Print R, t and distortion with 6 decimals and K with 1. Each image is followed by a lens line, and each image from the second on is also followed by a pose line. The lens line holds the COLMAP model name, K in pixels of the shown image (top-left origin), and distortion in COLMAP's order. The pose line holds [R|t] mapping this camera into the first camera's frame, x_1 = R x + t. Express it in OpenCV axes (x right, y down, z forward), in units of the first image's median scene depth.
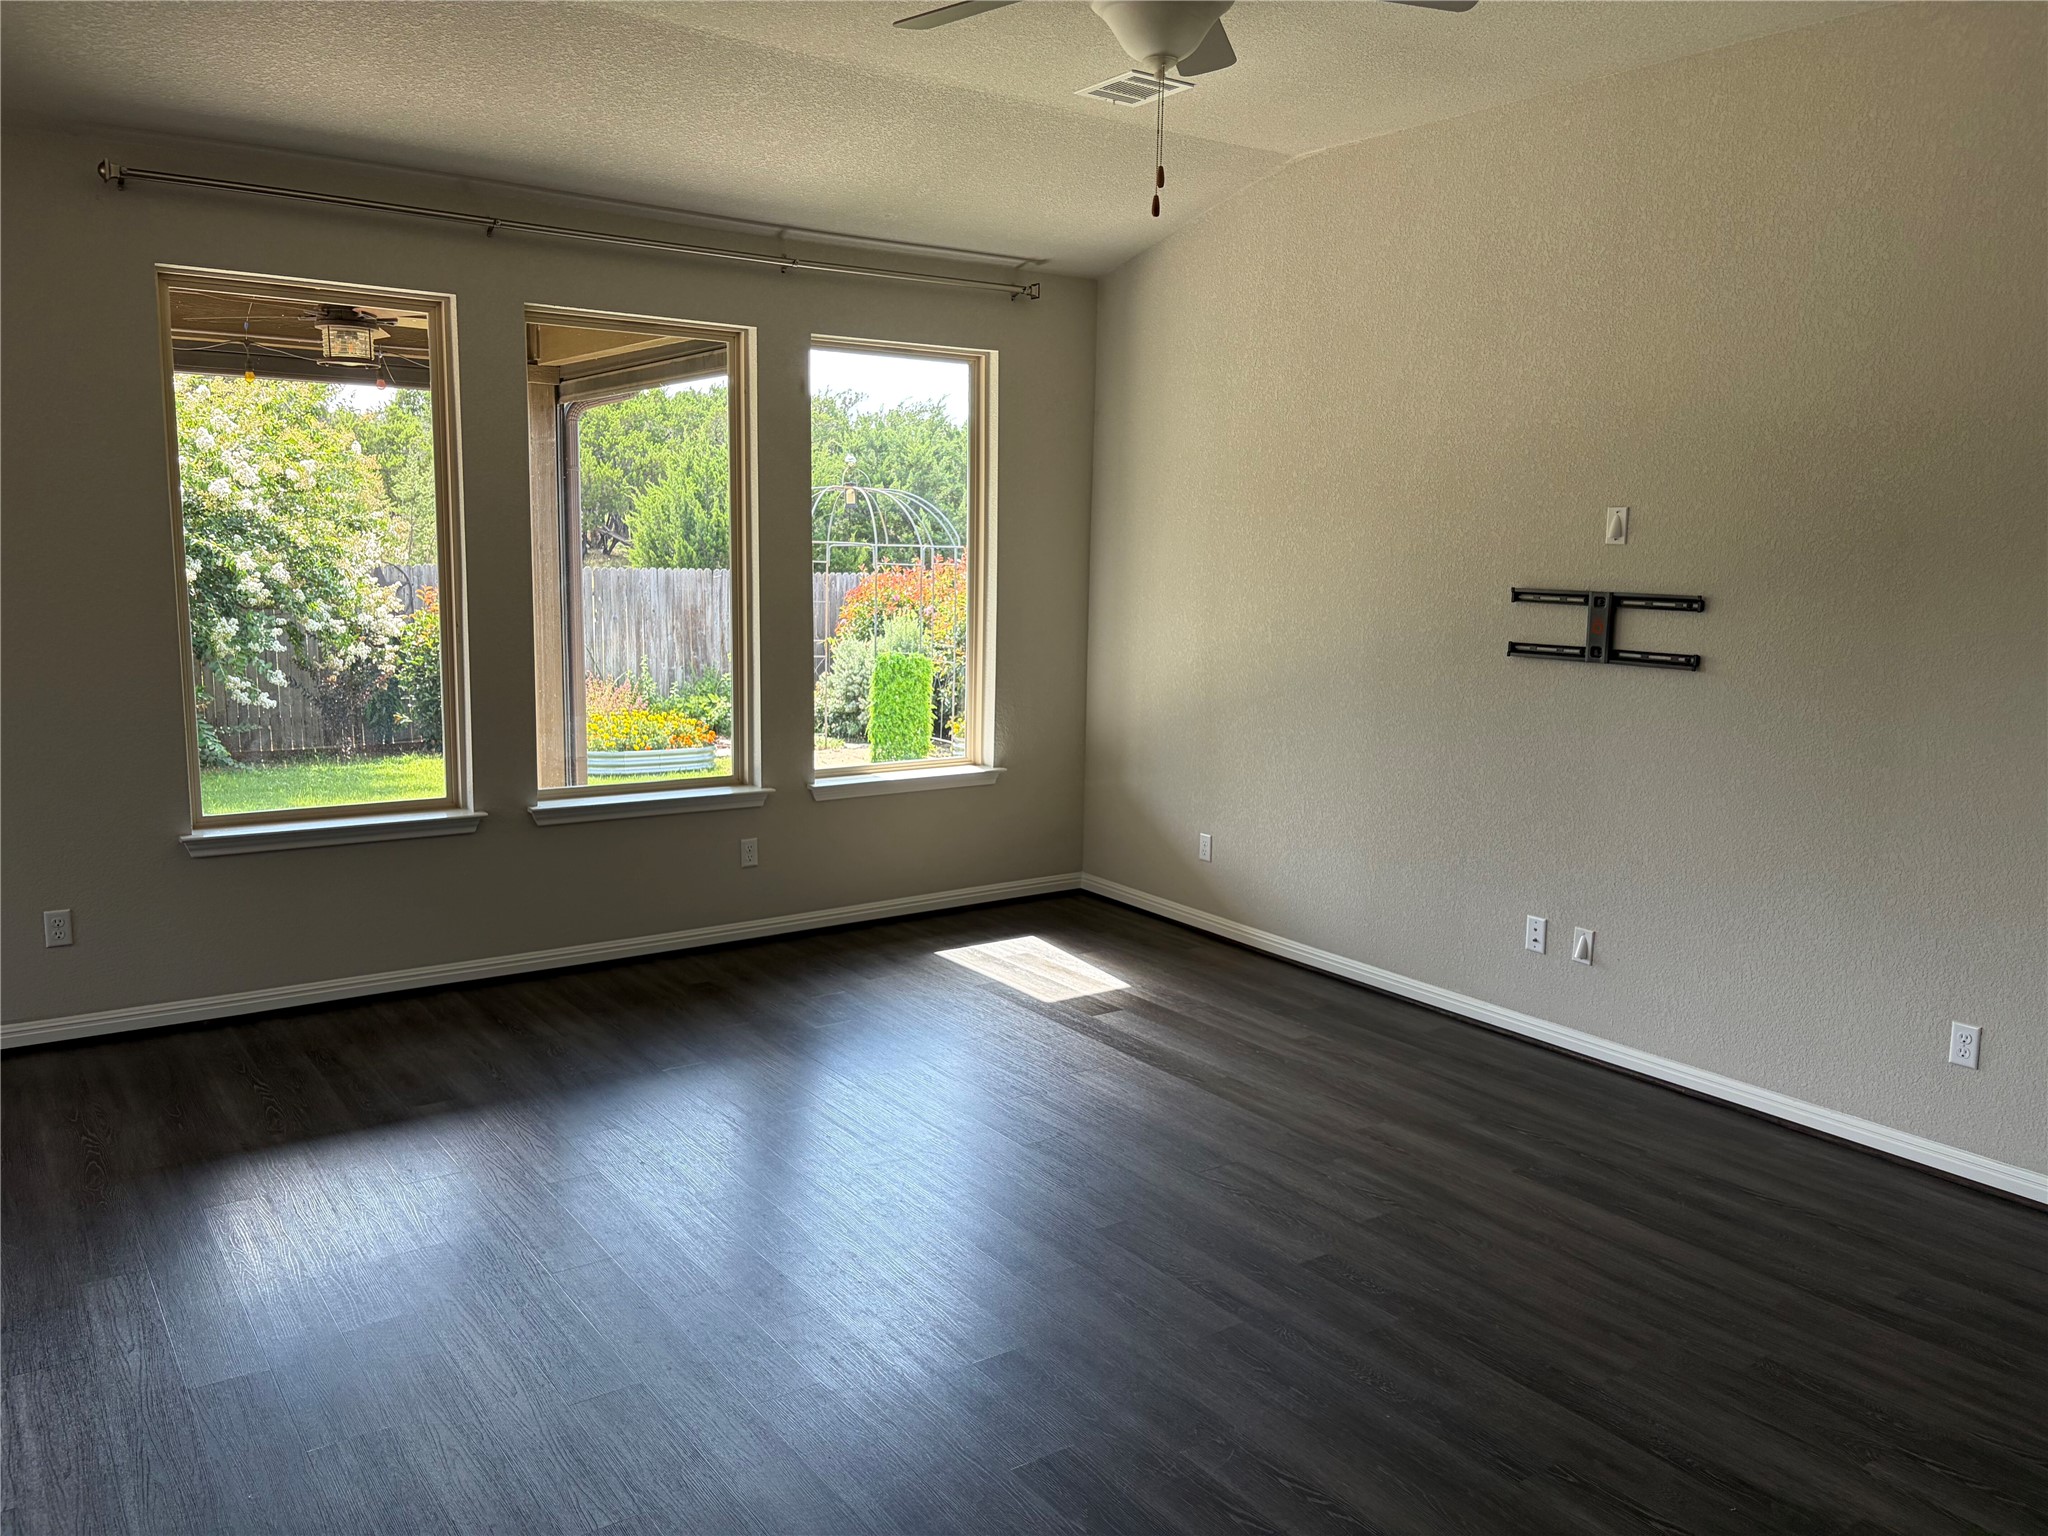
lens RADIAL K [[1552.8, 0, 1019.9], [0, 1552.8, 758.8], [0, 0, 1]] dist [0.039580, -0.039090]
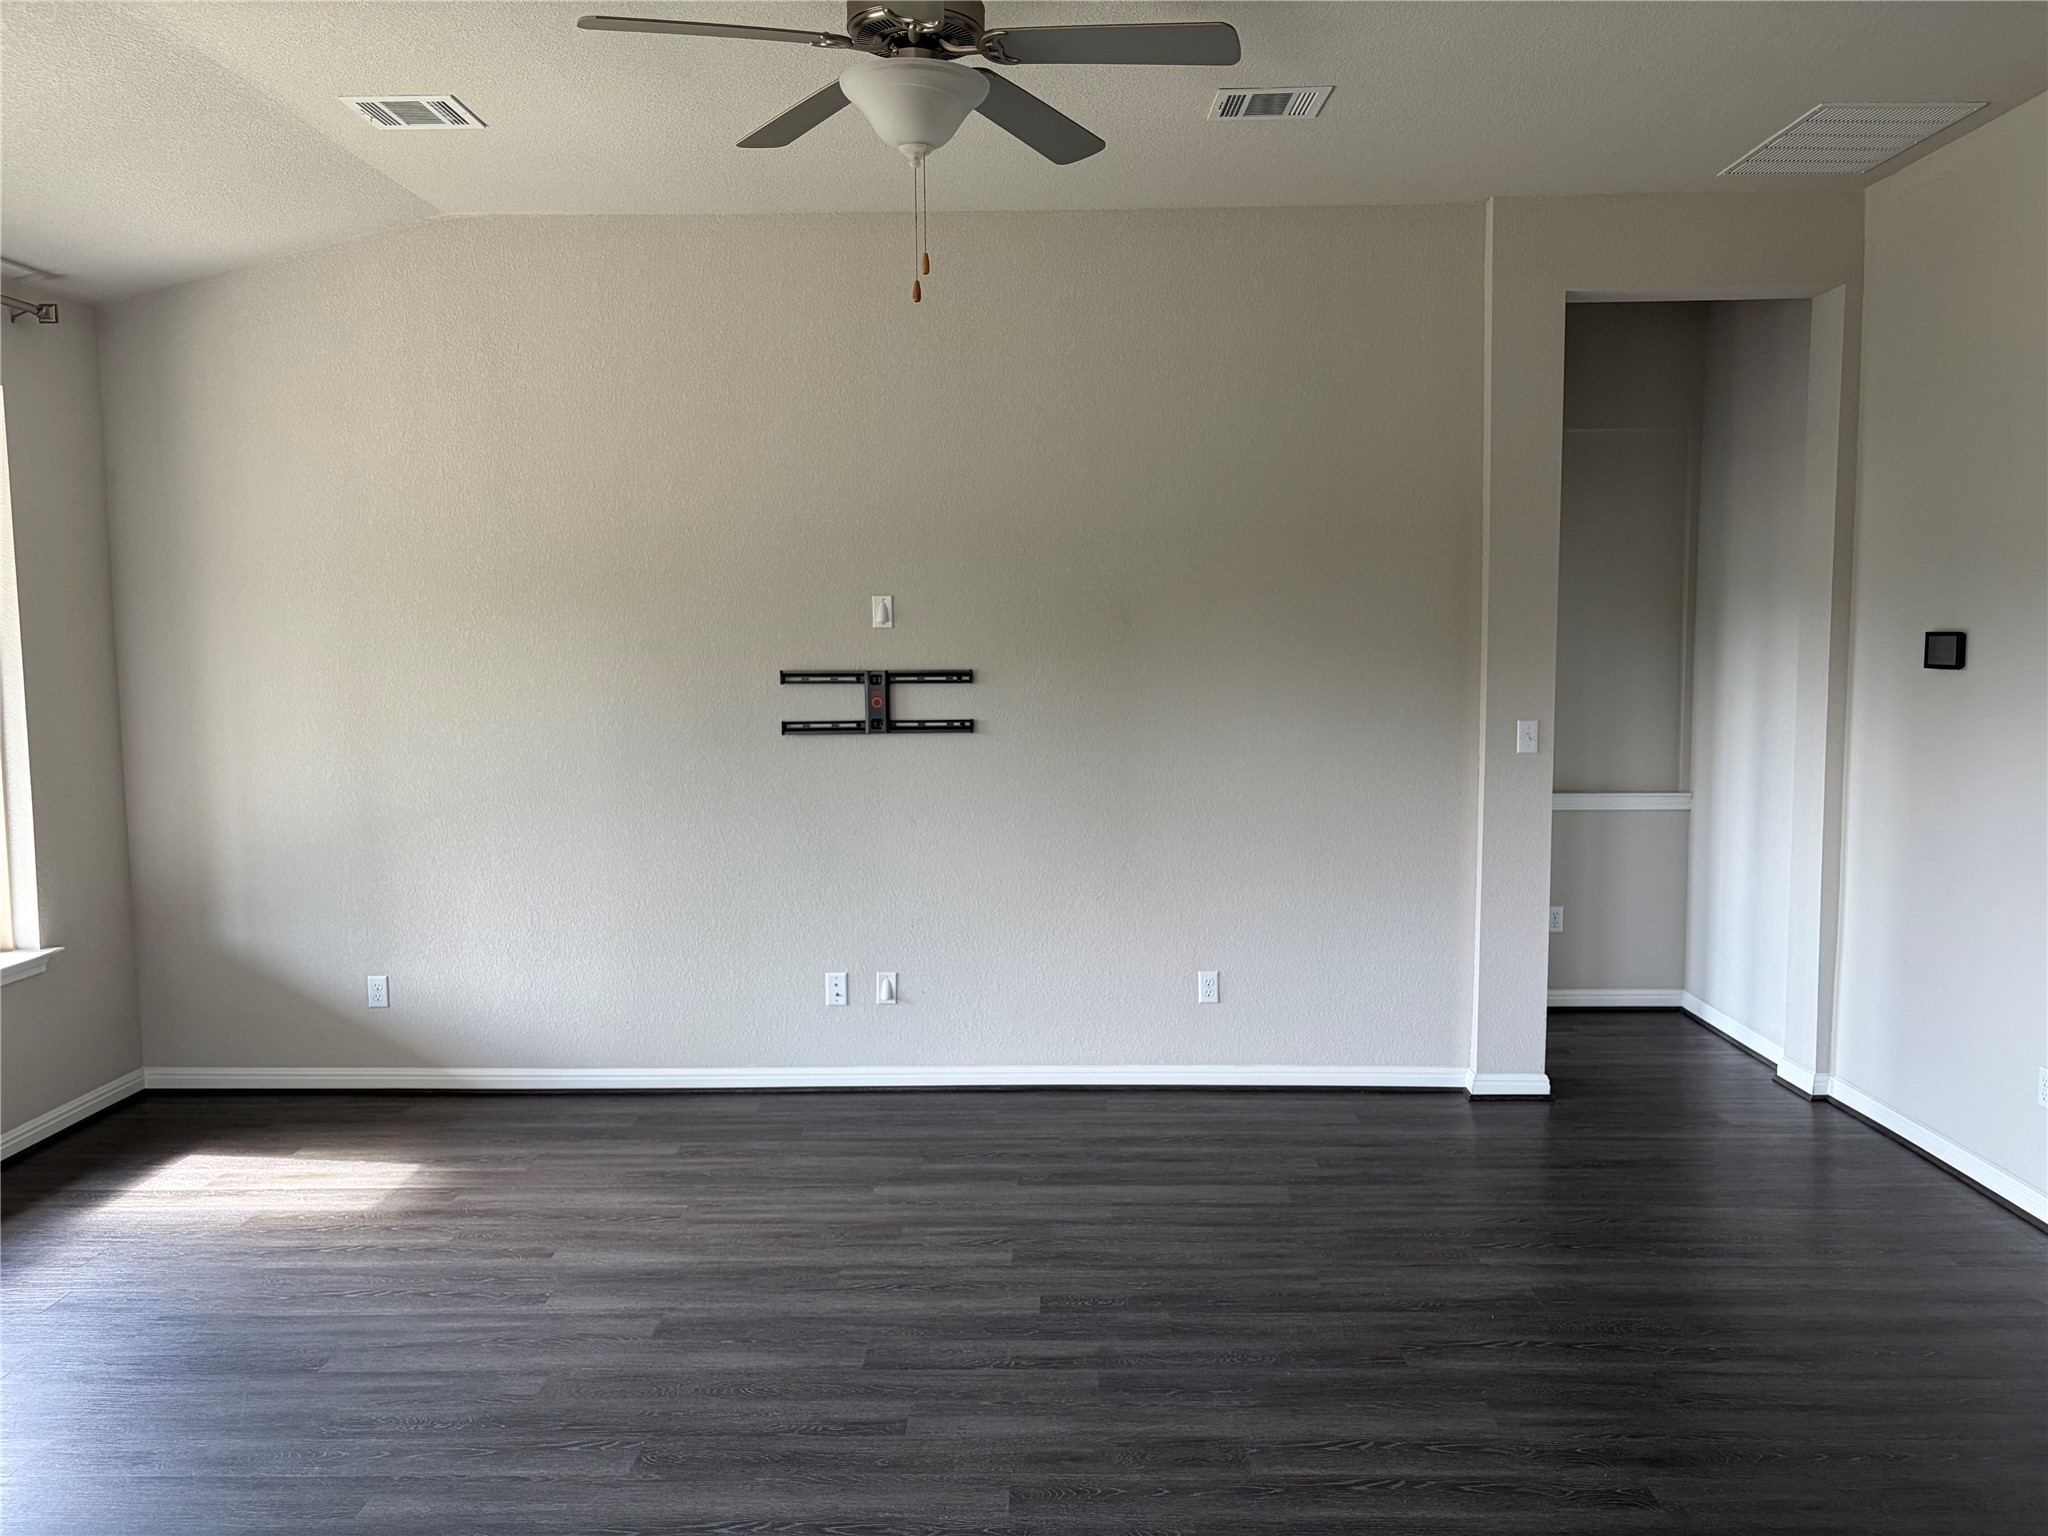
lens RADIAL K [[1552.8, 0, 1024.2], [0, 1552.8, 770.5], [0, 0, 1]] dist [0.039580, -0.039090]
pose [[0.586080, -0.094966, 0.804669, -0.479220], [0.134173, 0.990772, 0.019204, -0.043923], [-0.799067, 0.096710, 0.593414, 0.267741]]
